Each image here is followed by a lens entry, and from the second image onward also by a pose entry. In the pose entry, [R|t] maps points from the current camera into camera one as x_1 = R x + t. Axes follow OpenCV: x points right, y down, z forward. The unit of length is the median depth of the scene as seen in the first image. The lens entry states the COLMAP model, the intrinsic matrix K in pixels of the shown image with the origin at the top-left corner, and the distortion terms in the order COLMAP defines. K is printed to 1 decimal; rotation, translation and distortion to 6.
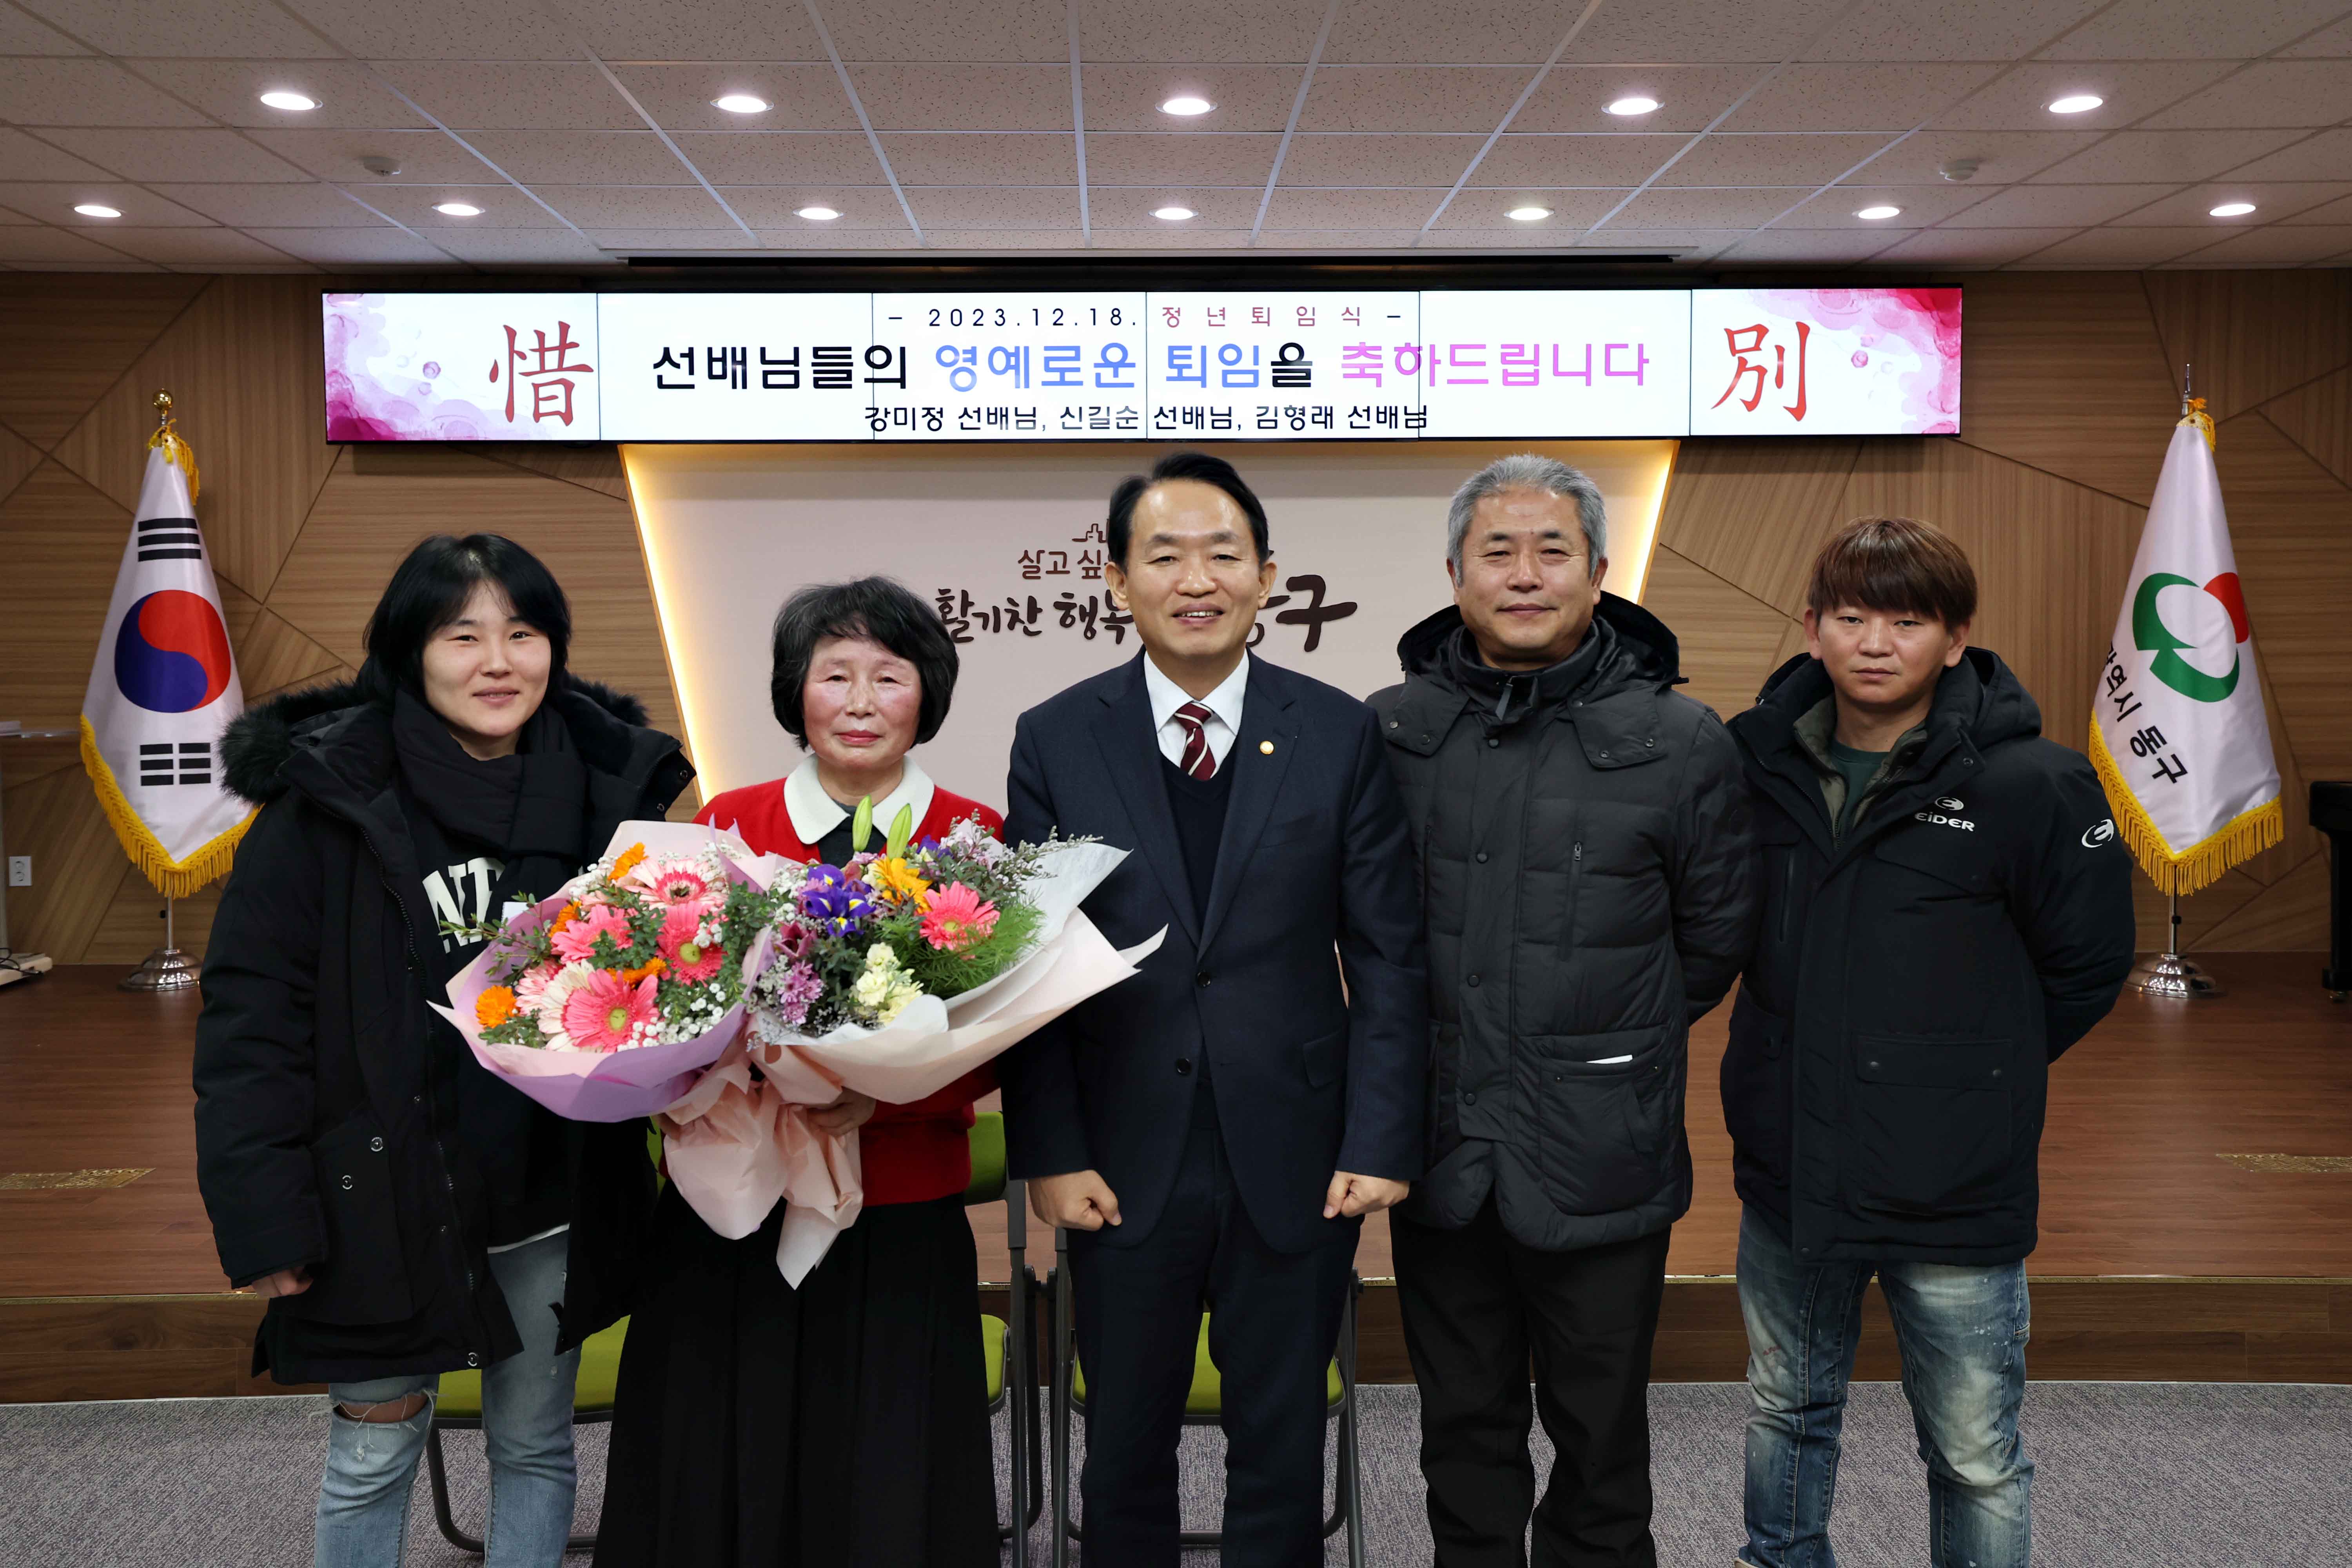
lens RADIAL K [[1770.6, 0, 1147.7], [0, 1770.6, 703.8], [0, 0, 1]] dist [-0.005857, 0.041213]
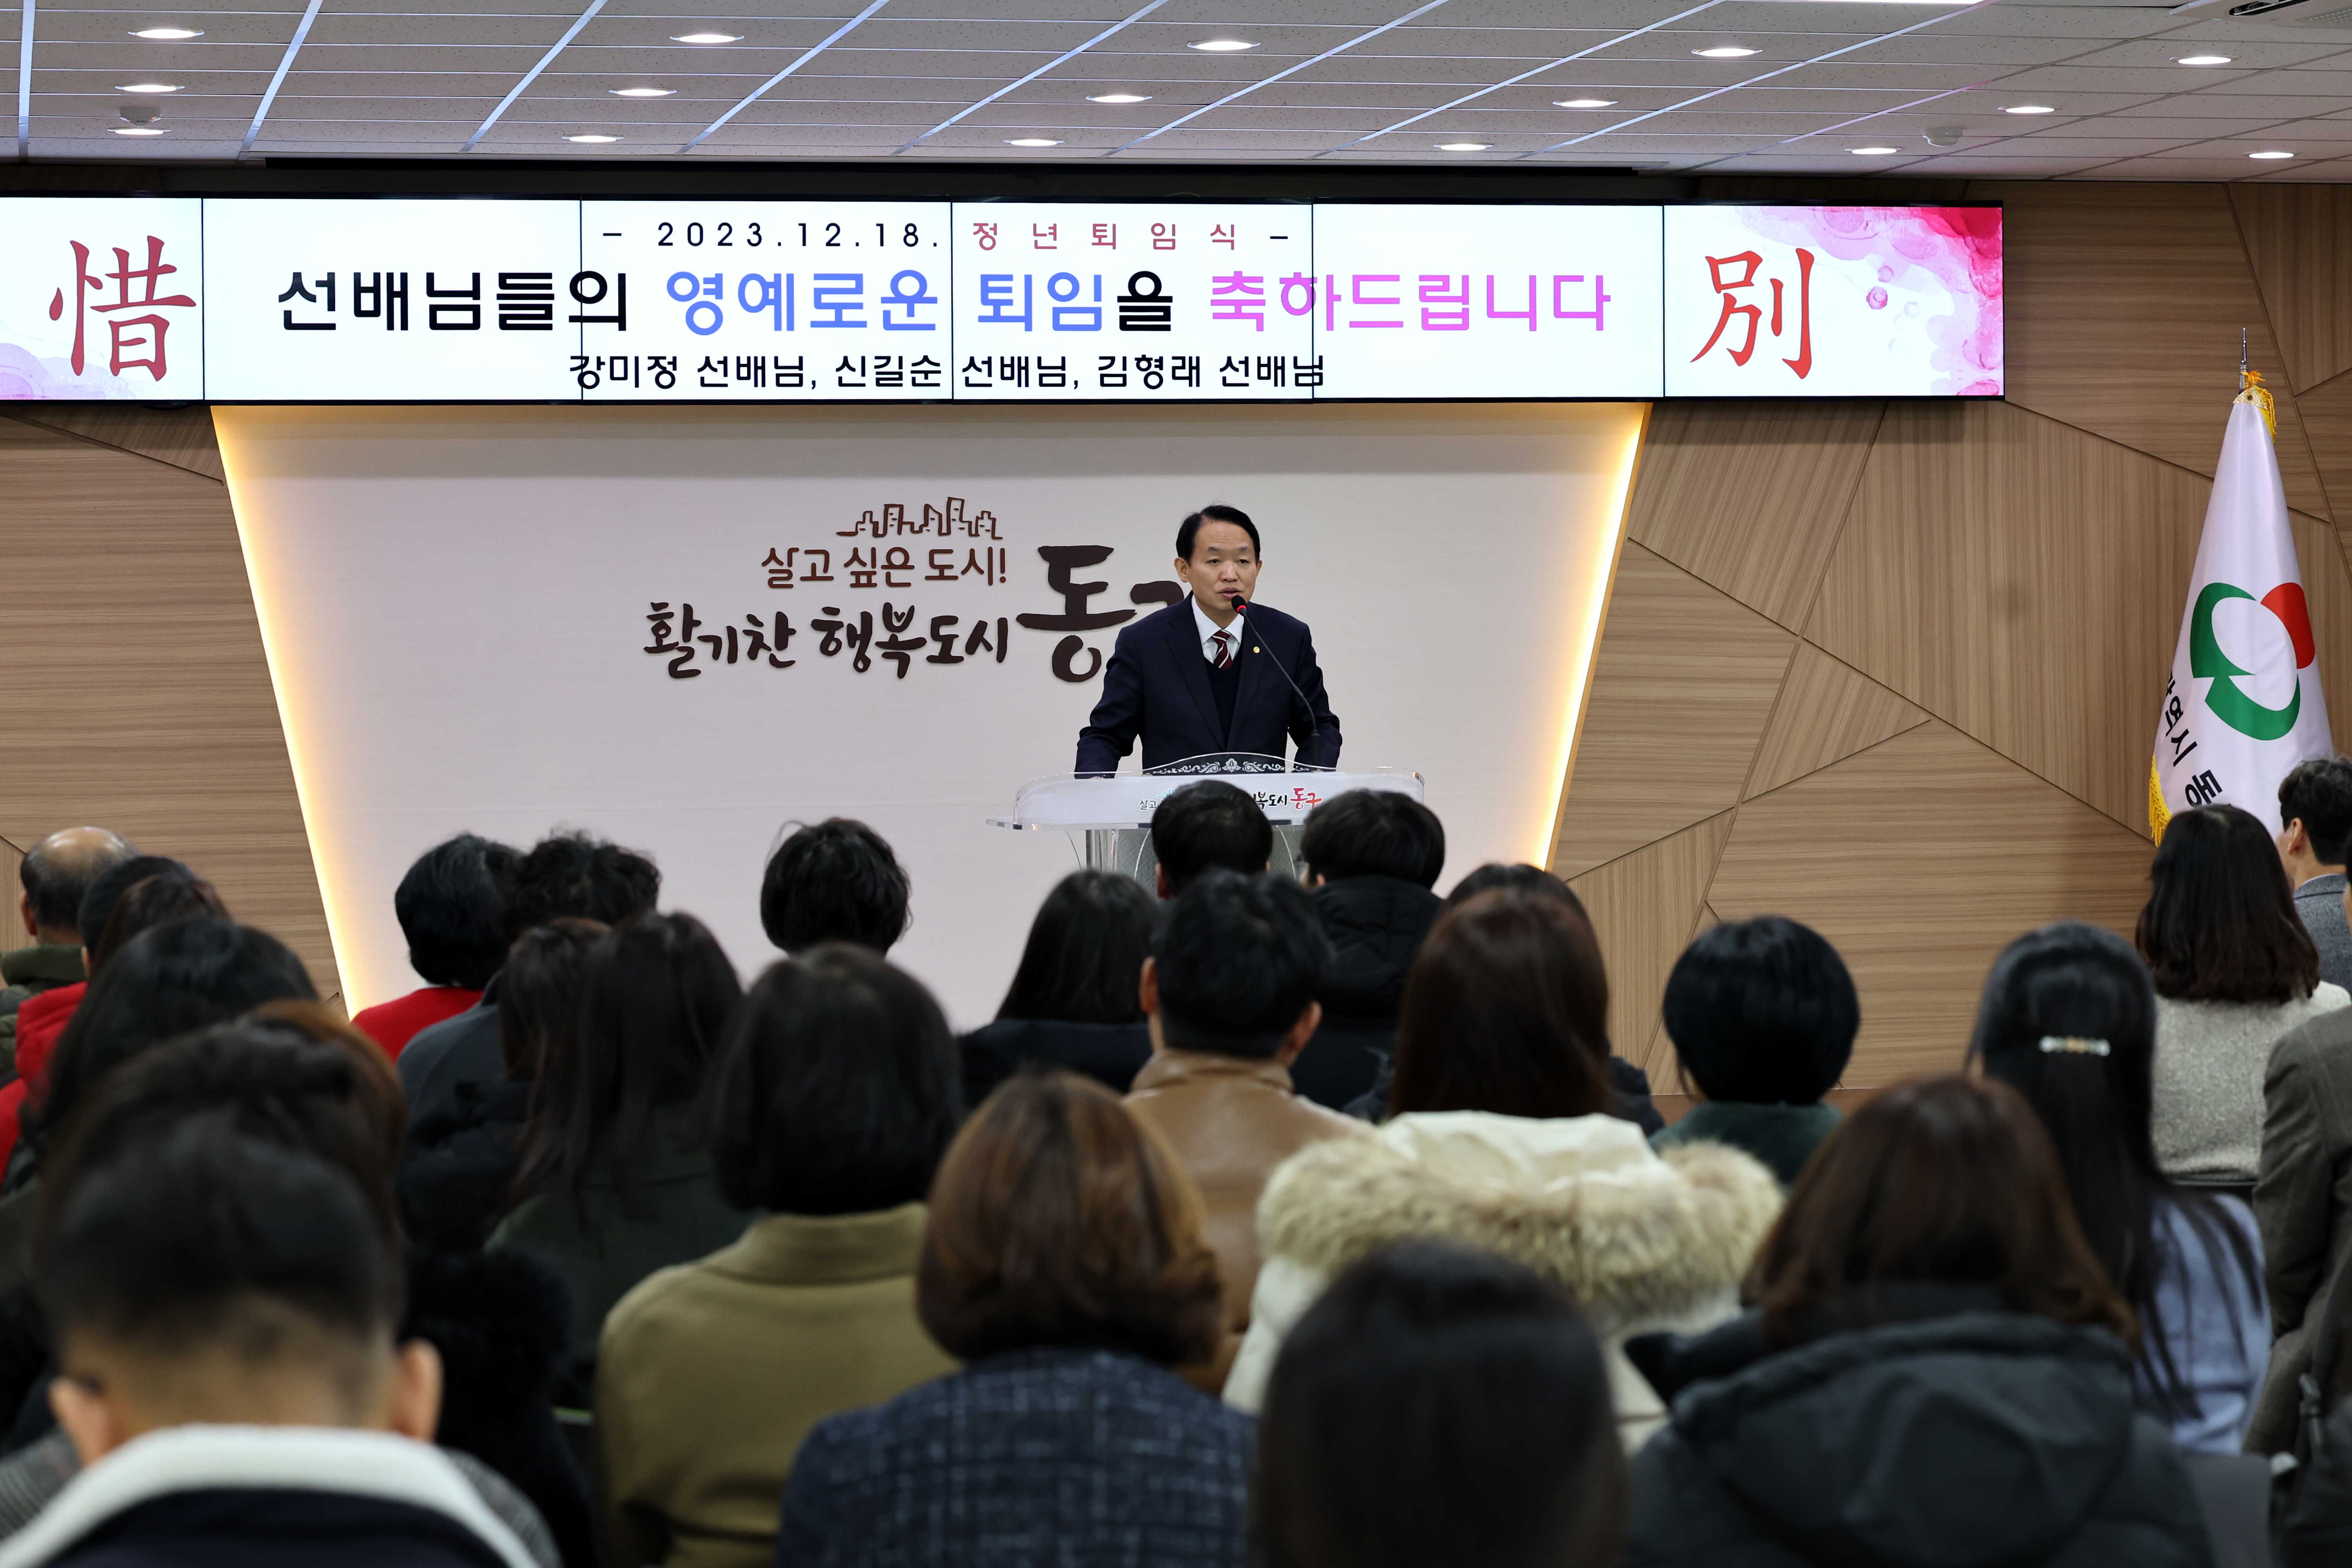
lens RADIAL K [[5517.2, 0, 1191.5], [0, 5517.2, 696.9], [0, 0, 1]] dist [-0.093402, 0.000000]
pose [[0.981268, -0.007086, 0.192519, -0.346453], [0.012727, 0.999525, -0.028078, 0.039636], [-0.192229, 0.030002, 0.980891, -1.268456]]
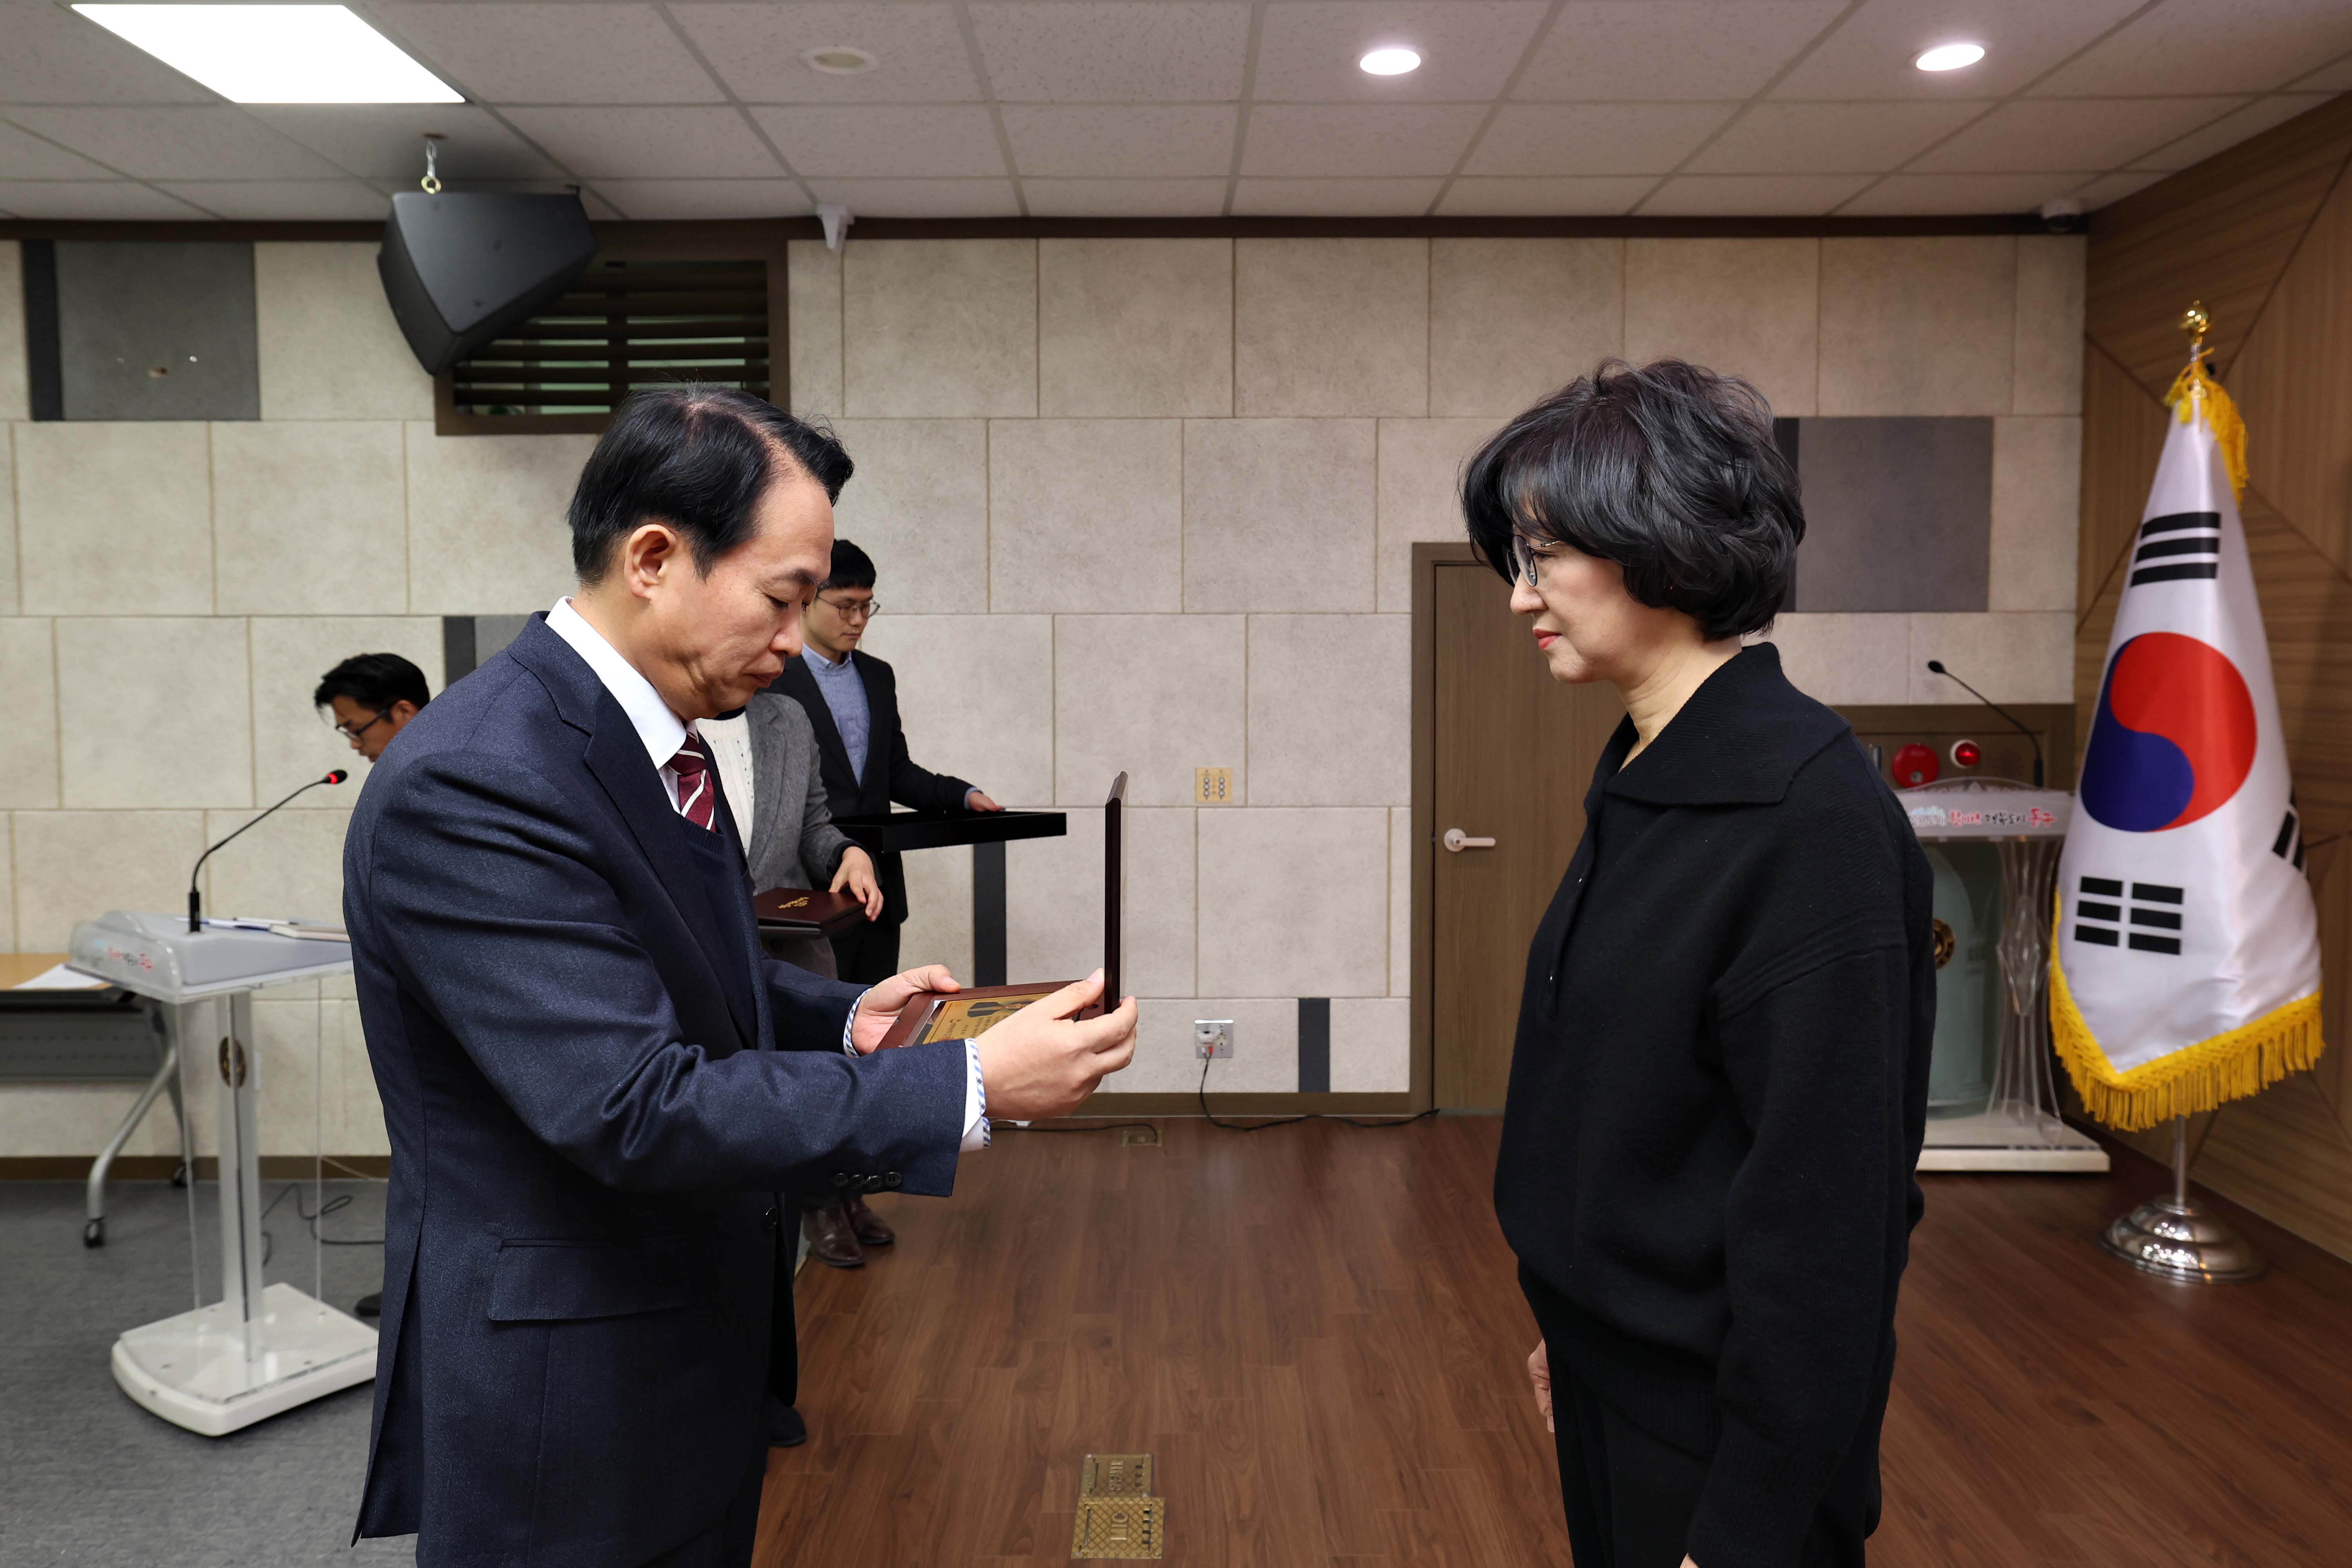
lens RADIAL K [[1561.9, 0, 1161.9], [0, 1561.9, 705.3], [0, 0, 1]] dist [0.011154, 0.003185]
pose [[-0.023107, 0.042312, -0.998837, 0.002346], [-0.031250, 0.998585, 0.043024, -0.048481], [0.999244, 0.032208, -0.021752, 0.630425]]
